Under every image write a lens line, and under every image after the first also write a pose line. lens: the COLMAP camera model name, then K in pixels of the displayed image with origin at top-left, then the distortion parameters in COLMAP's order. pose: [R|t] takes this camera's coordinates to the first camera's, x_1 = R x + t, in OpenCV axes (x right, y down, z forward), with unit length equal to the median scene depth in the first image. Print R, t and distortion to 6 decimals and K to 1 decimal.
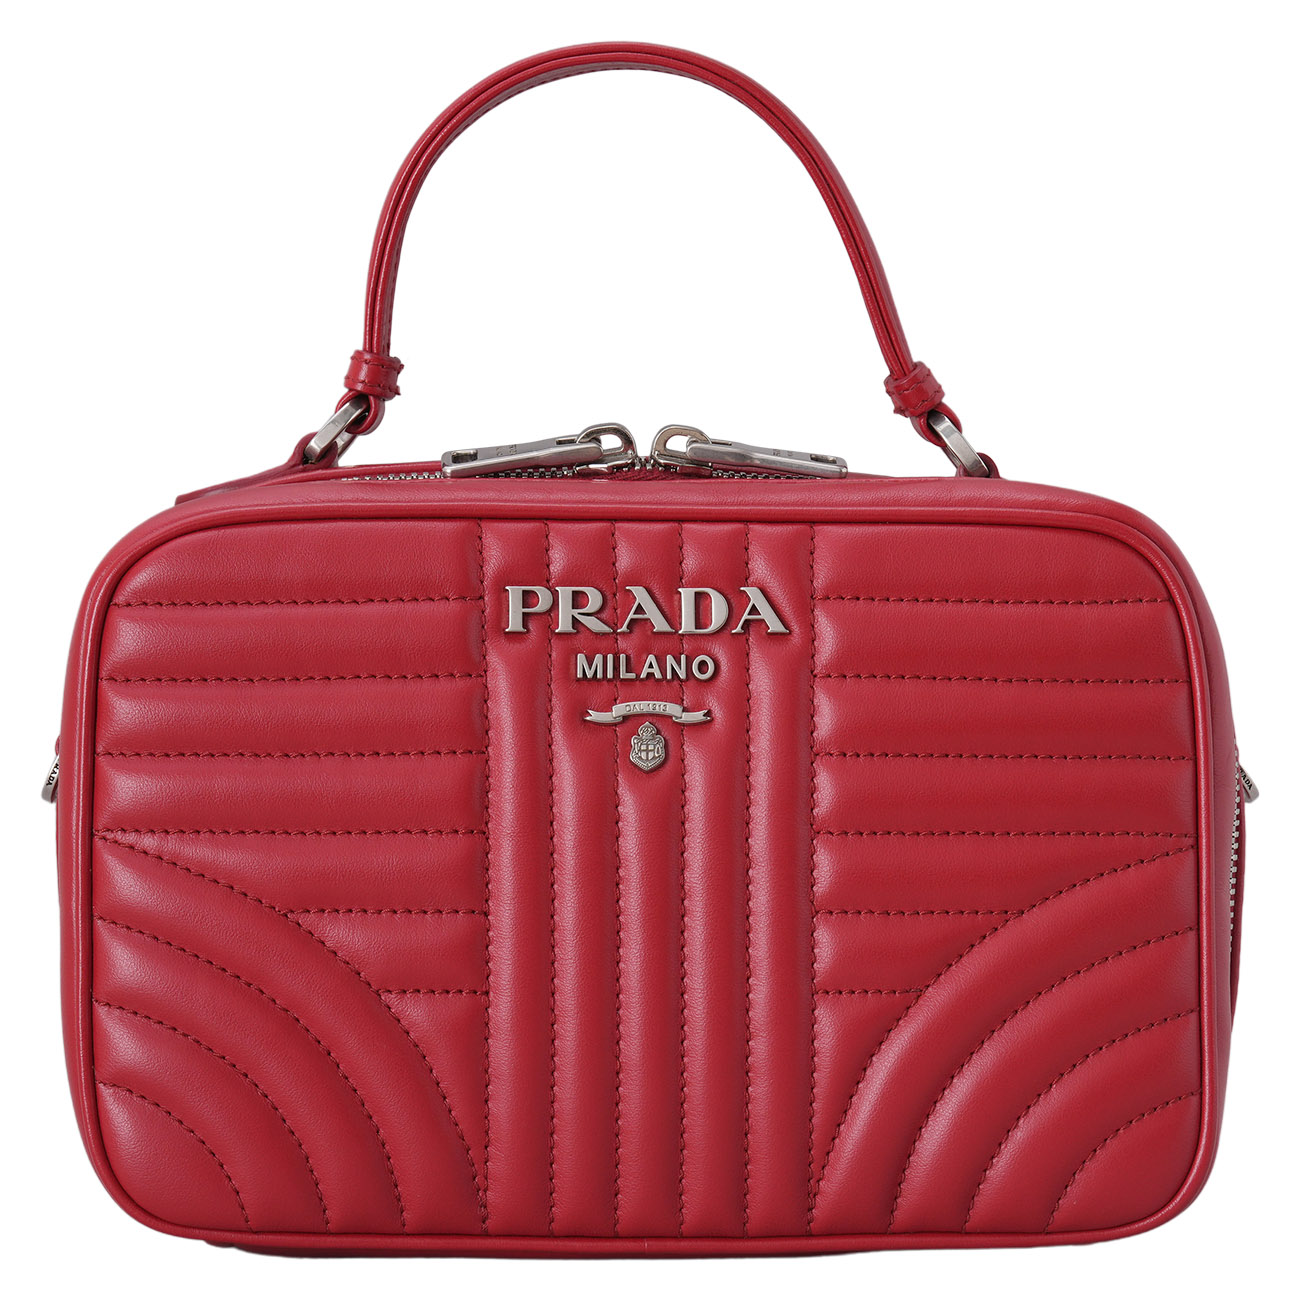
lens RADIAL K [[5003.0, 0, 643.6], [0, 5003.0, 636.9], [0, 0, 1]] dist [0.368583, 0.000000]
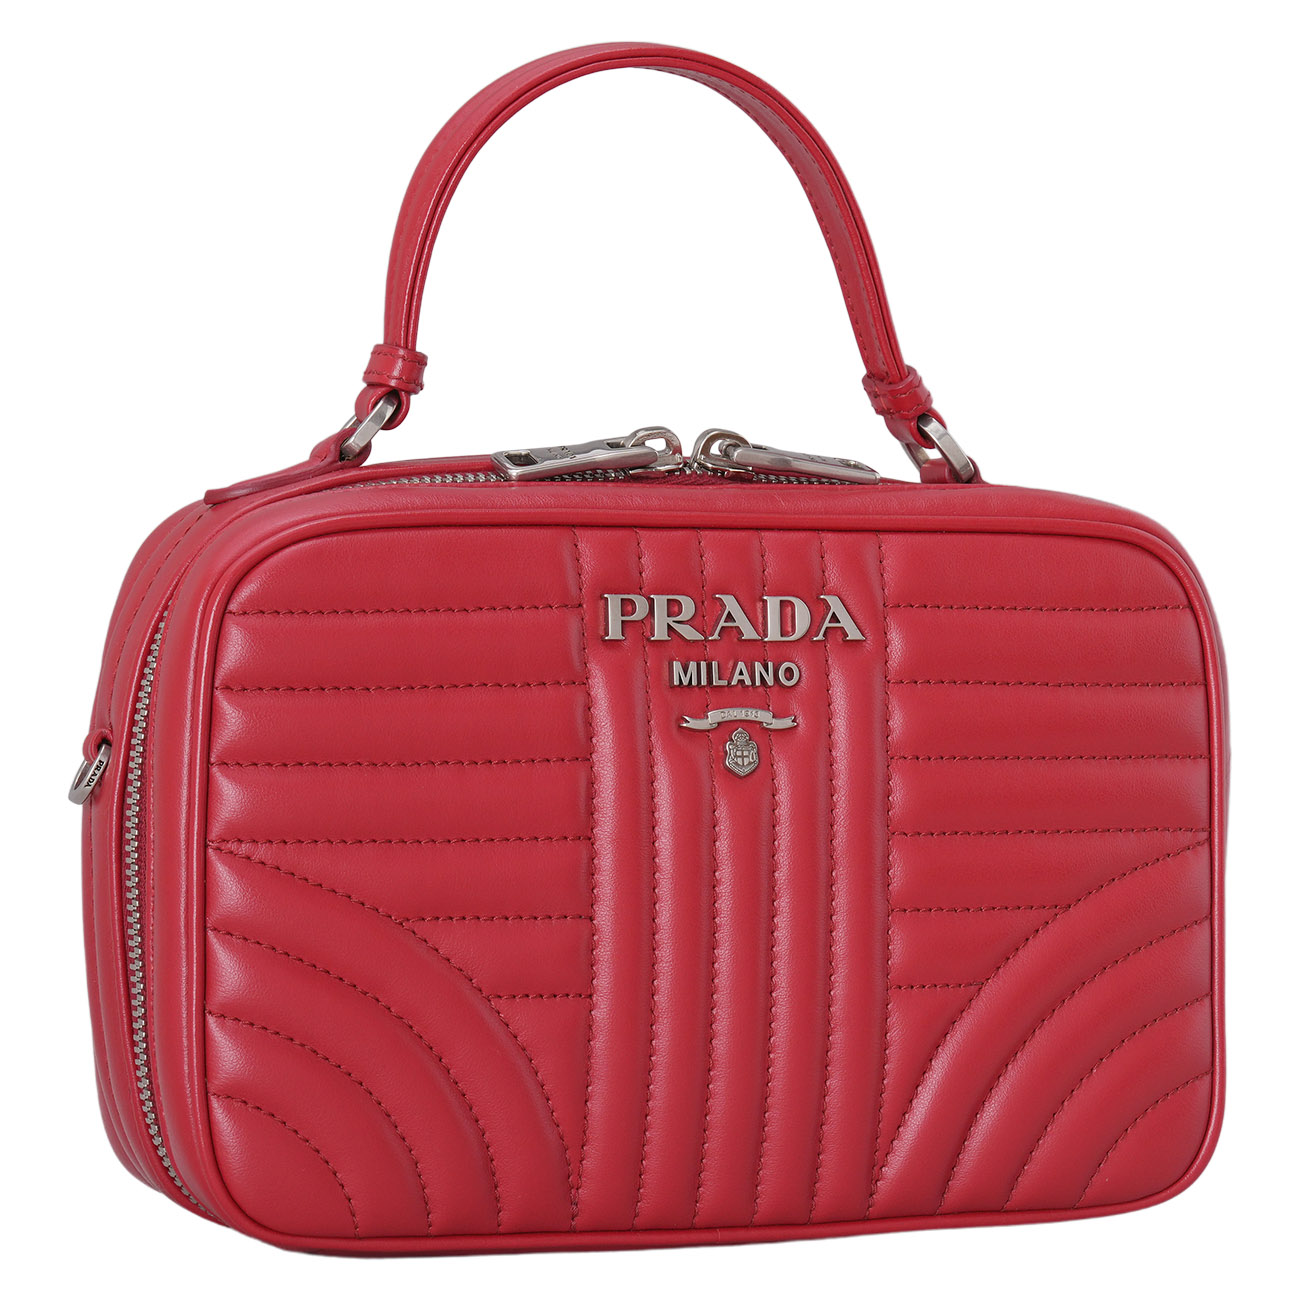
lens RADIAL K [[5003.0, 0, 651.3], [0, 5003.0, 660.9], [0, 0, 1]] dist [0.368583, 0.000000]
pose [[0.946119, -0.002460, 0.323808, -0.346234], [-0.014705, 0.998613, 0.050554, -0.047985], [-0.323484, -0.052592, 0.944771, 0.041129]]
